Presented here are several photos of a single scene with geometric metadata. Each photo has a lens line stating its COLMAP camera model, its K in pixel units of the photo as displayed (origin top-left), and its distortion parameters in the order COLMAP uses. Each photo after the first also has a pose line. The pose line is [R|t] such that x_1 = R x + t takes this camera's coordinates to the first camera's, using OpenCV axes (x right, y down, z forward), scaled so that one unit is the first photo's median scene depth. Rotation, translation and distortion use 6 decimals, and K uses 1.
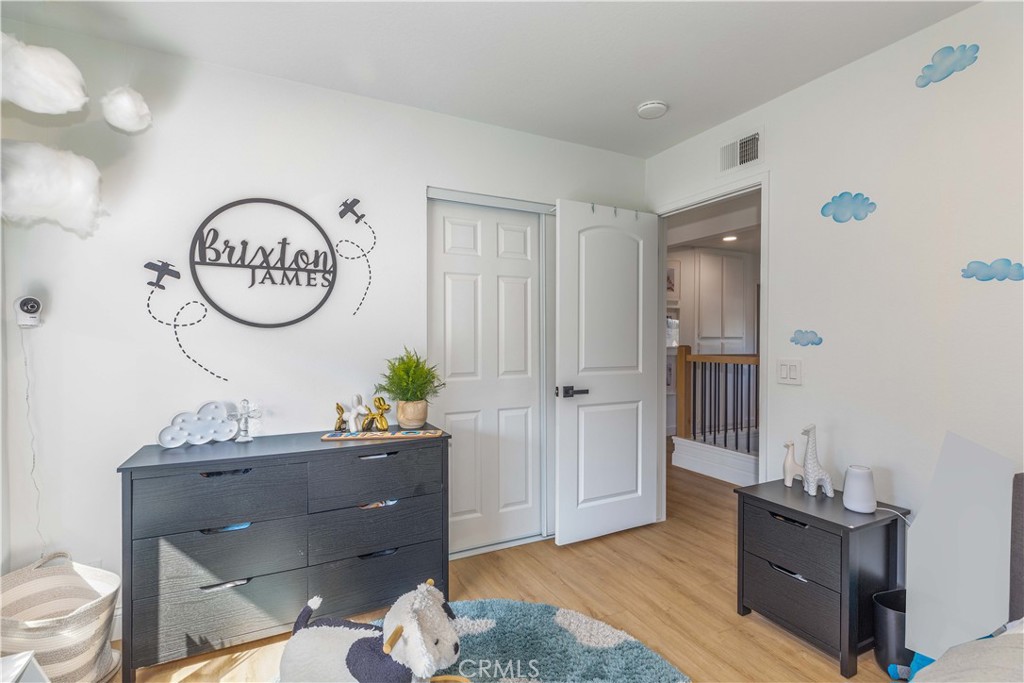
lens RADIAL K [[473.2, 0, 512.0], [0, 473.2, 341.5], [0, 0, 1]] dist [0.001094, 0.000168]
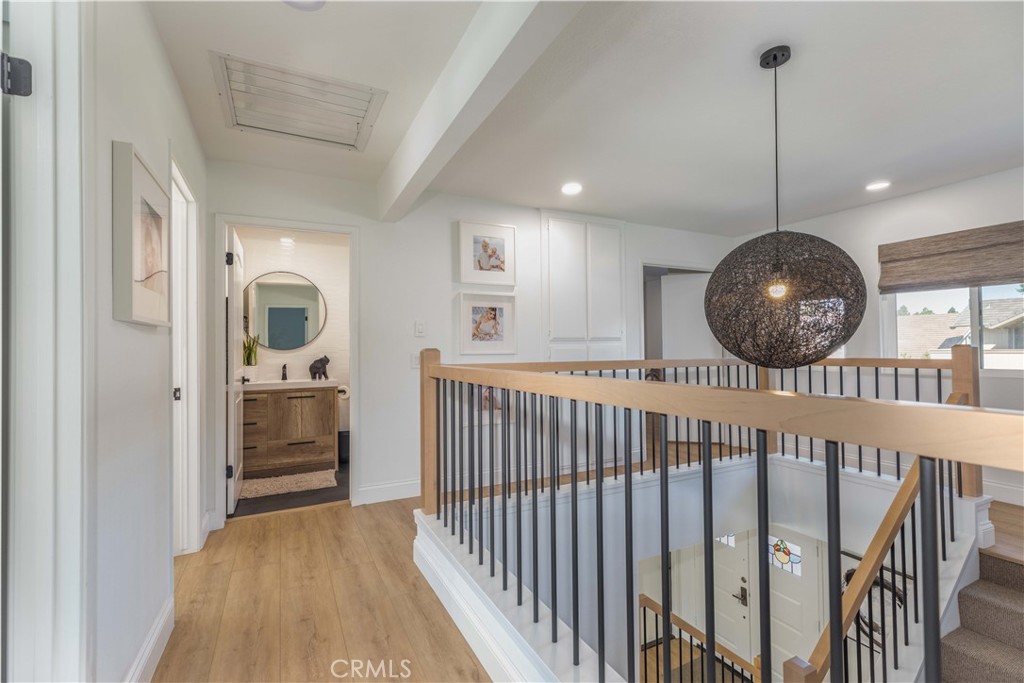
lens RADIAL K [[473.2, 0, 512.0], [0, 473.2, 341.5], [0, 0, 1]] dist [0.001094, 0.000168]
pose [[0.999856, -0.010444, 0.013367, 0.347896], [0.010660, 0.999812, -0.016172, 0.007350], [-0.013195, 0.016312, 0.999780, 0.318532]]
